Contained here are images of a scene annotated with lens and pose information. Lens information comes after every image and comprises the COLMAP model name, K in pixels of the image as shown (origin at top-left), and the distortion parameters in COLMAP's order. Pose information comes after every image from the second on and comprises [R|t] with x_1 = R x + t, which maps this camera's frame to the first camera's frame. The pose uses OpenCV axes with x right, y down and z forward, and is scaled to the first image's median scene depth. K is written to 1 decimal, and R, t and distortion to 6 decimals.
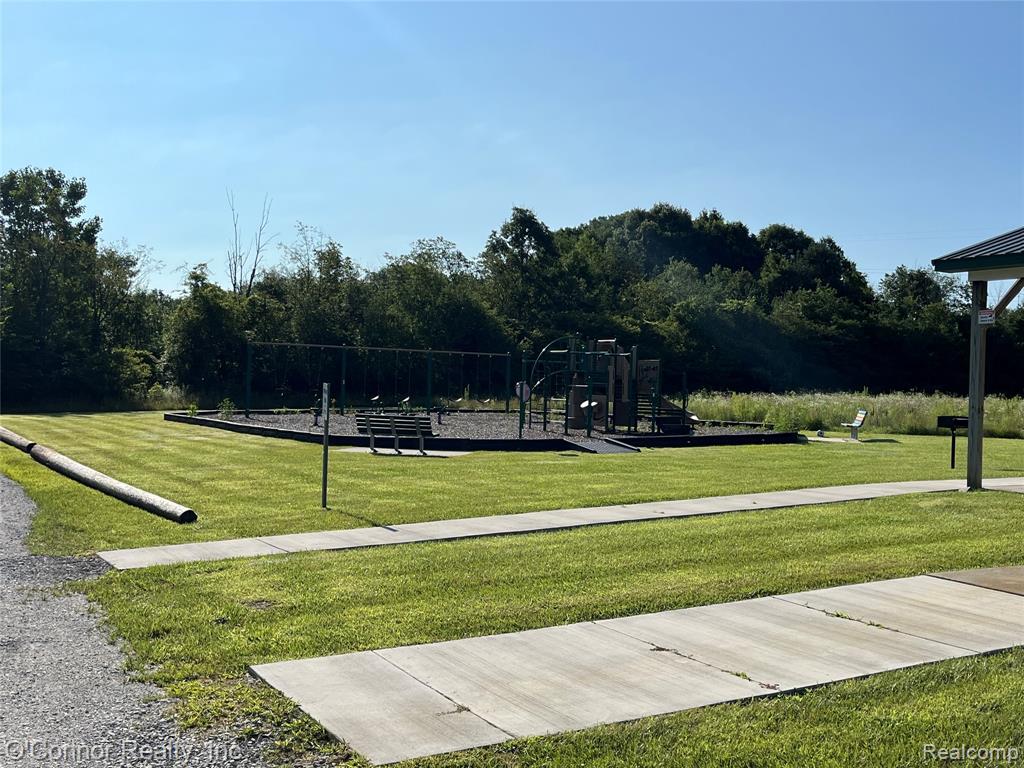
lens RADIAL K [[1081.9, 0, 512.0], [0, 1081.9, 384.0], [0, 0, 1]] dist [0.137570, -0.409120]
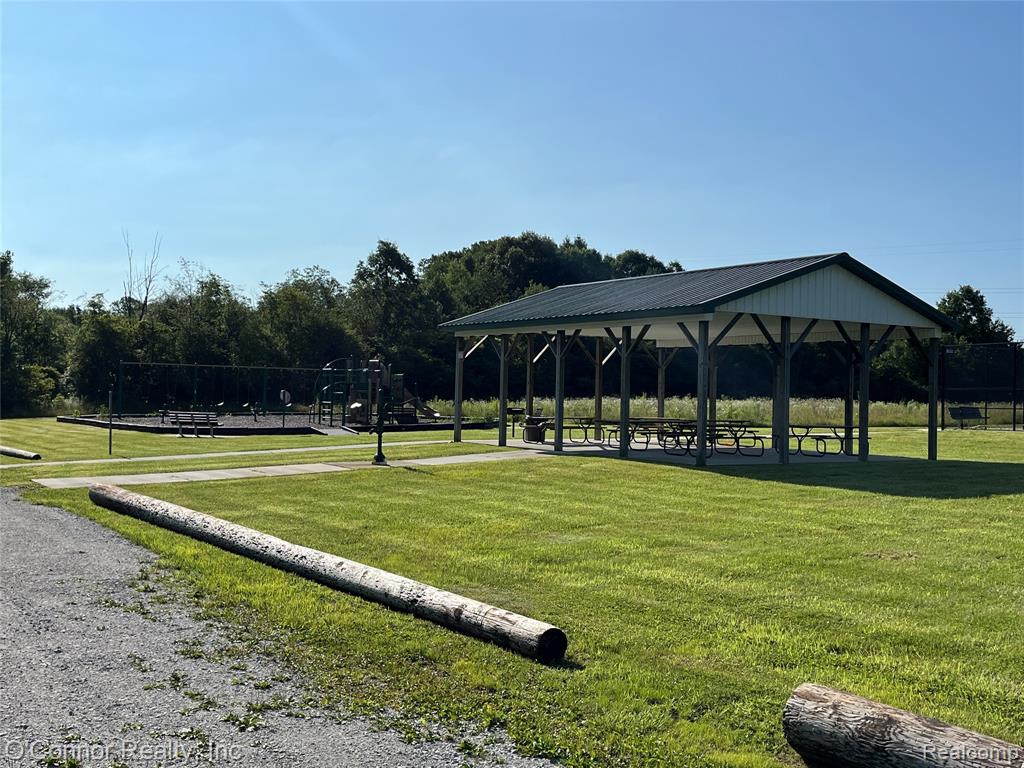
lens RADIAL K [[1081.9, 0, 512.0], [0, 1081.9, 384.0], [0, 0, 1]] dist [0.137570, -0.409120]
pose [[0.998113, -0.007822, 0.060899, 0.072434], [0.008341, 0.999931, -0.008263, 0.001427], [-0.060830, 0.008756, 0.998110, -0.169318]]
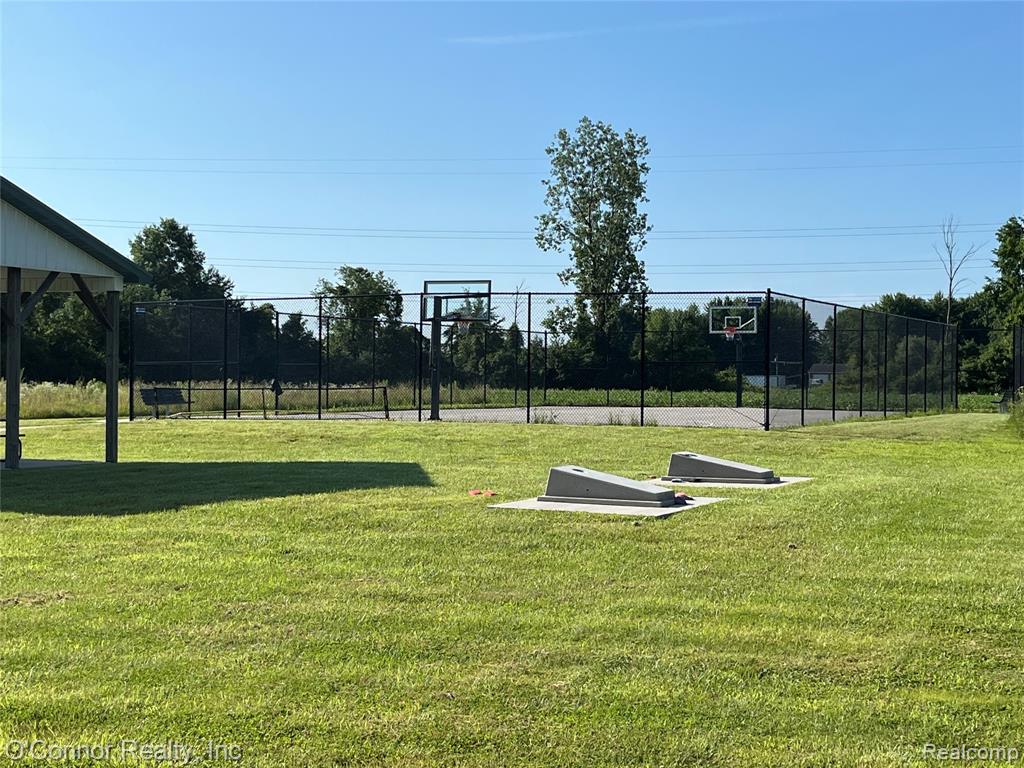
lens RADIAL K [[1610.1, 0, 512.0], [0, 1610.1, 384.0], [0, 0, 1]] dist [0.247528, -0.848423]
pose [[0.793972, -0.022274, 0.607547, 0.074546], [0.015966, 0.999748, 0.015787, 0.001548], [-0.607745, -0.002834, 0.794127, -0.176811]]
